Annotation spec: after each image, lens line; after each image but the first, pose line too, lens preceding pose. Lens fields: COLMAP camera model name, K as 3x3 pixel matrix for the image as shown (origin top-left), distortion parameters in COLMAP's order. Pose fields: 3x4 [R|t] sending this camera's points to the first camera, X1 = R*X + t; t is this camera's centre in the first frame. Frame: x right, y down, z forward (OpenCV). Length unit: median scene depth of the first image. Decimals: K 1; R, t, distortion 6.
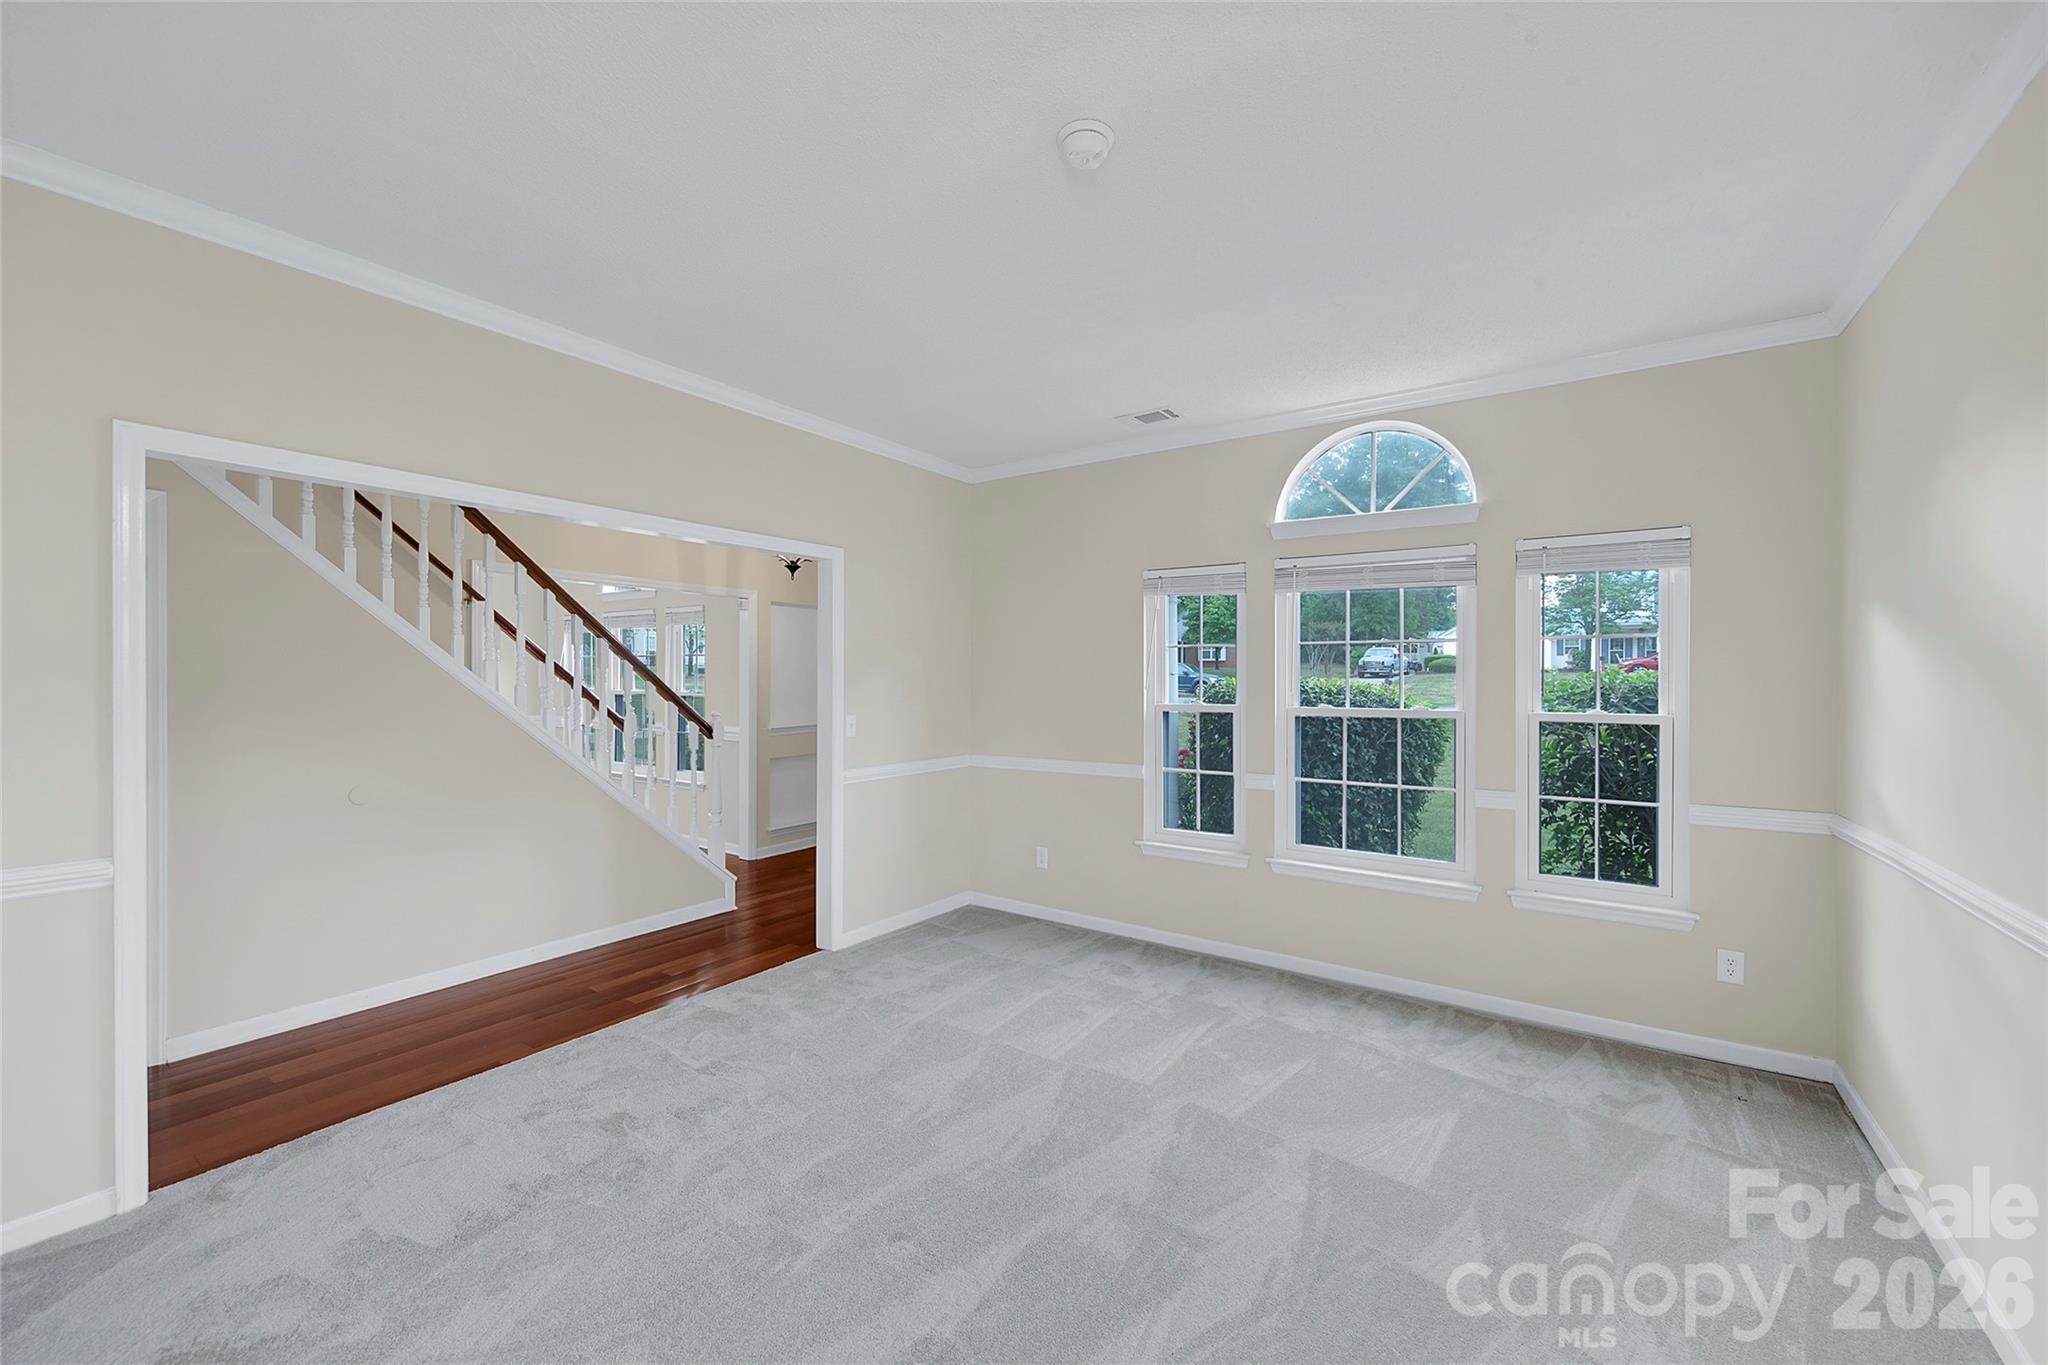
lens RADIAL K [[803.5, 0, 1015.1], [0, 803.5, 685.6], [0, 0, 1]] dist [0.000258, -0.000064]
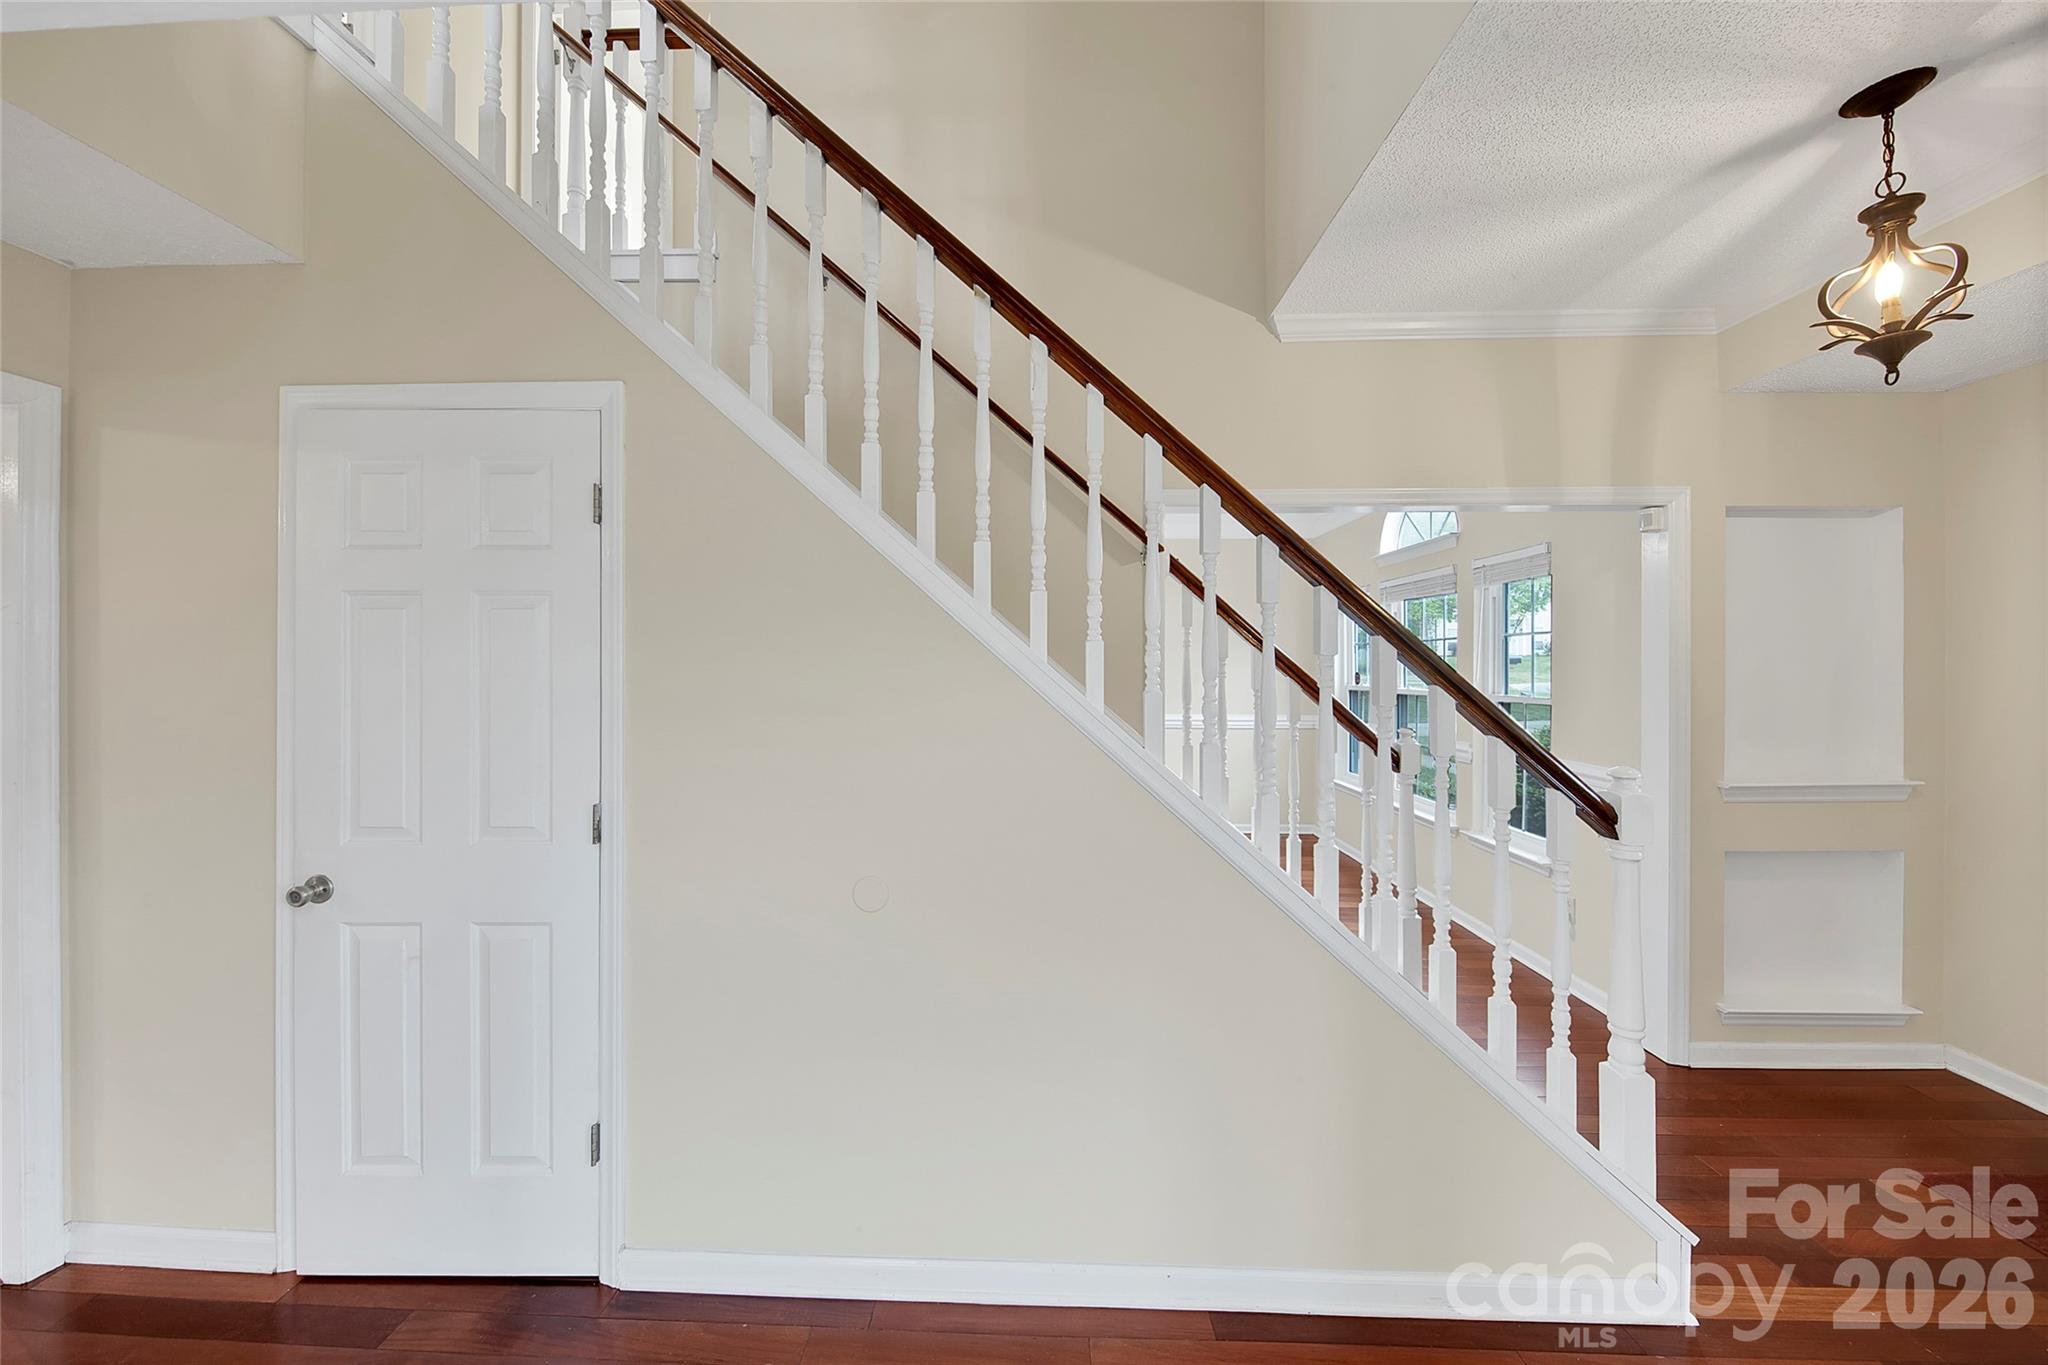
lens RADIAL K [[661.6, 0, 1018.1], [0, 661.6, 662.1], [0, 0, 1]] dist [-0.007264, -0.000231]
pose [[0.531255, -0.008605, -0.847168, -0.068320], [-0.005520, 0.999892, -0.013618, -0.002813], [0.847194, 0.011911, 0.531150, 0.154897]]
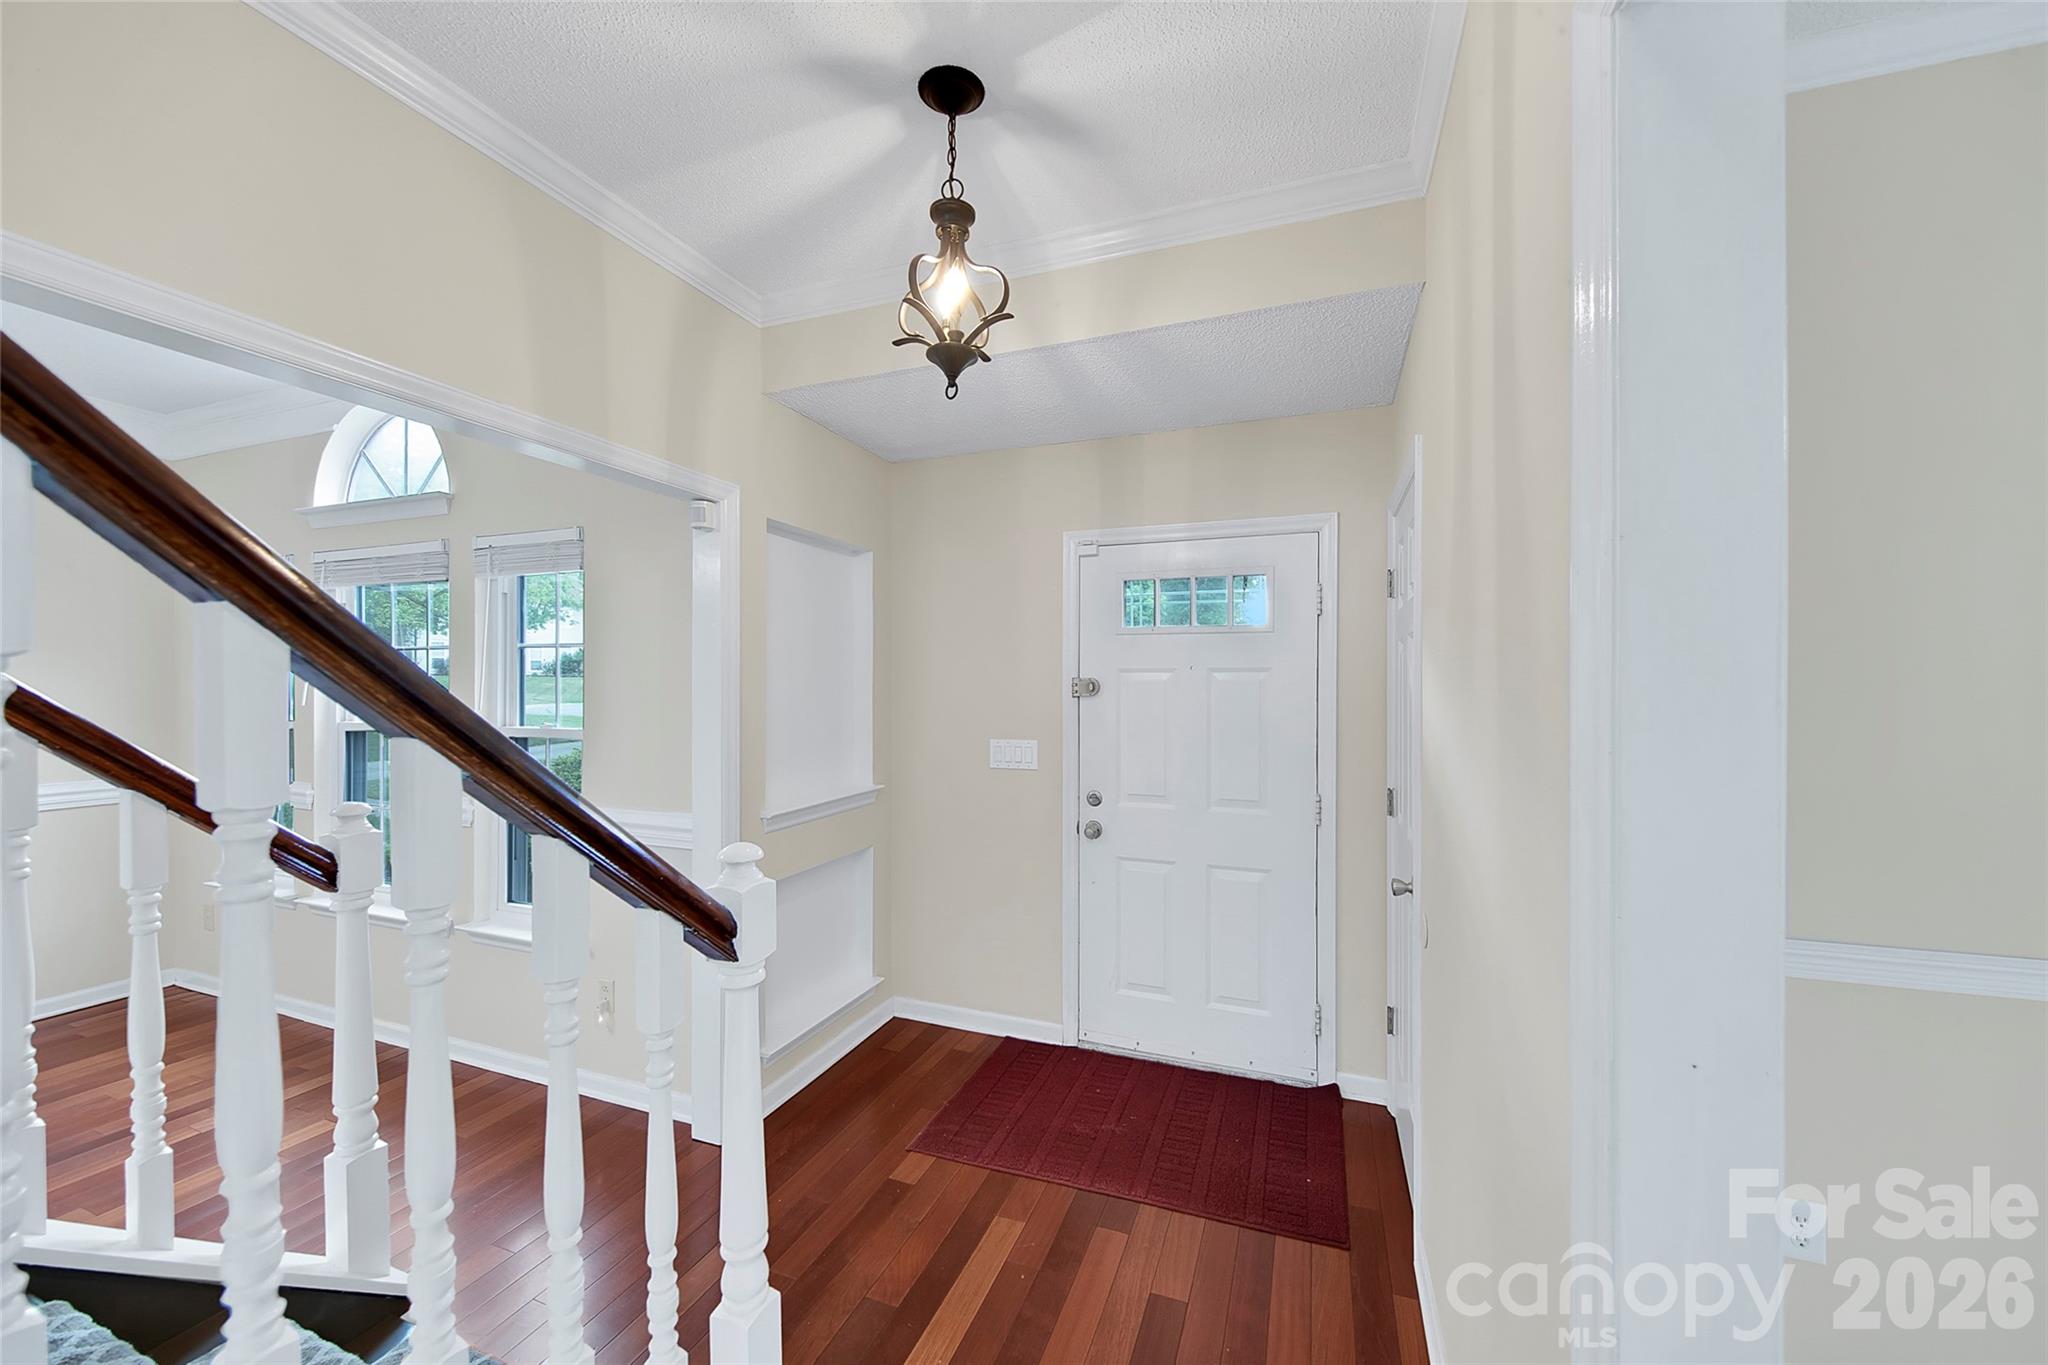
lens RADIAL K [[697.0, 0, 1035.5], [0, 697.0, 694.2], [0, 0, 1]] dist [0.008380, -0.007464]
pose [[0.961092, -0.003589, 0.276205, -0.089777], [0.003204, 0.999993, 0.001844, -0.003512], [-0.276210, -0.000887, 0.961097, 0.200301]]
